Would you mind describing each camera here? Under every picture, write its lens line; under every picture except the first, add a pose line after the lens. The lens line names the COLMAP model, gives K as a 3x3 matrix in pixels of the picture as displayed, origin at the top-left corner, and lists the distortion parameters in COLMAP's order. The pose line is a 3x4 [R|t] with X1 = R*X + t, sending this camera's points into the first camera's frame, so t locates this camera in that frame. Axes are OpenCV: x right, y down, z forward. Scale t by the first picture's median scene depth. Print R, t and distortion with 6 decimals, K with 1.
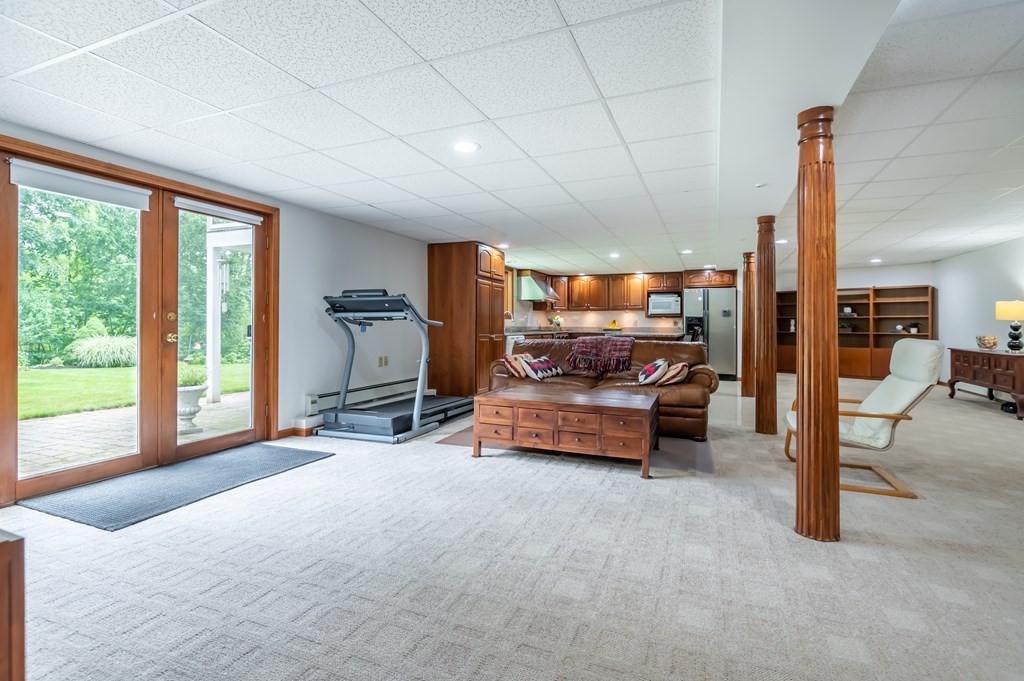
lens RADIAL K [[468.1, 0, 519.5], [0, 468.1, 330.3], [0, 0, 1]] dist [0.004976, -0.007299]
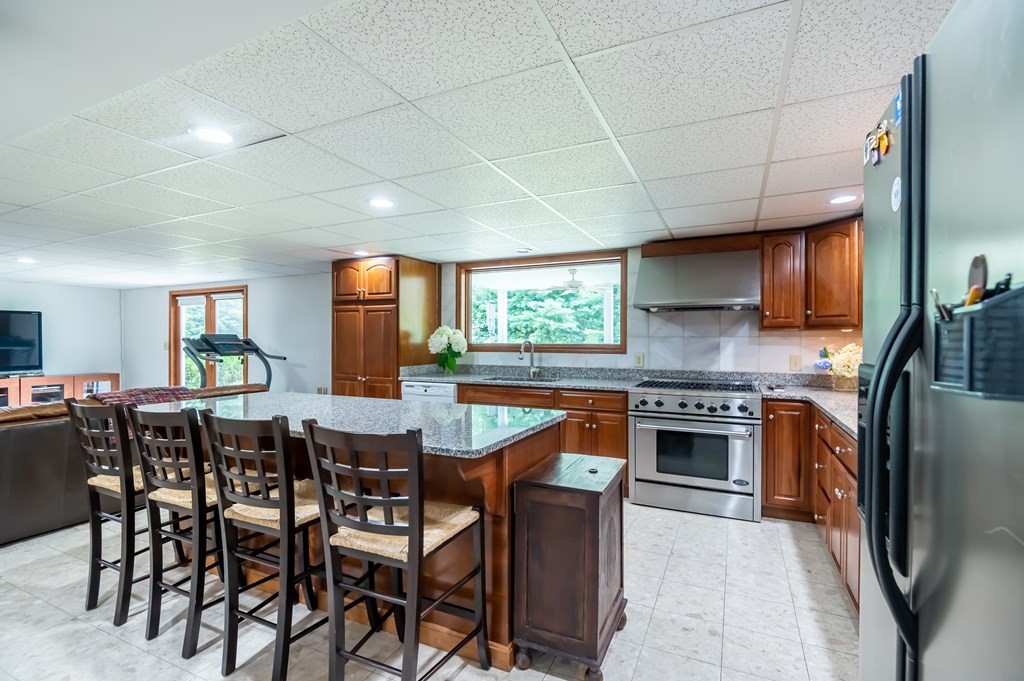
lens RADIAL K [[468.1, 0, 510.2], [0, 468.1, 341.2], [0, 0, 1]] dist [0.004976, -0.007299]
pose [[-0.047991, -0.001559, -0.998847, 0.479862], [-0.011677, 0.999931, -0.000999, -0.035328], [0.998780, 0.011616, -0.048006, 0.911405]]
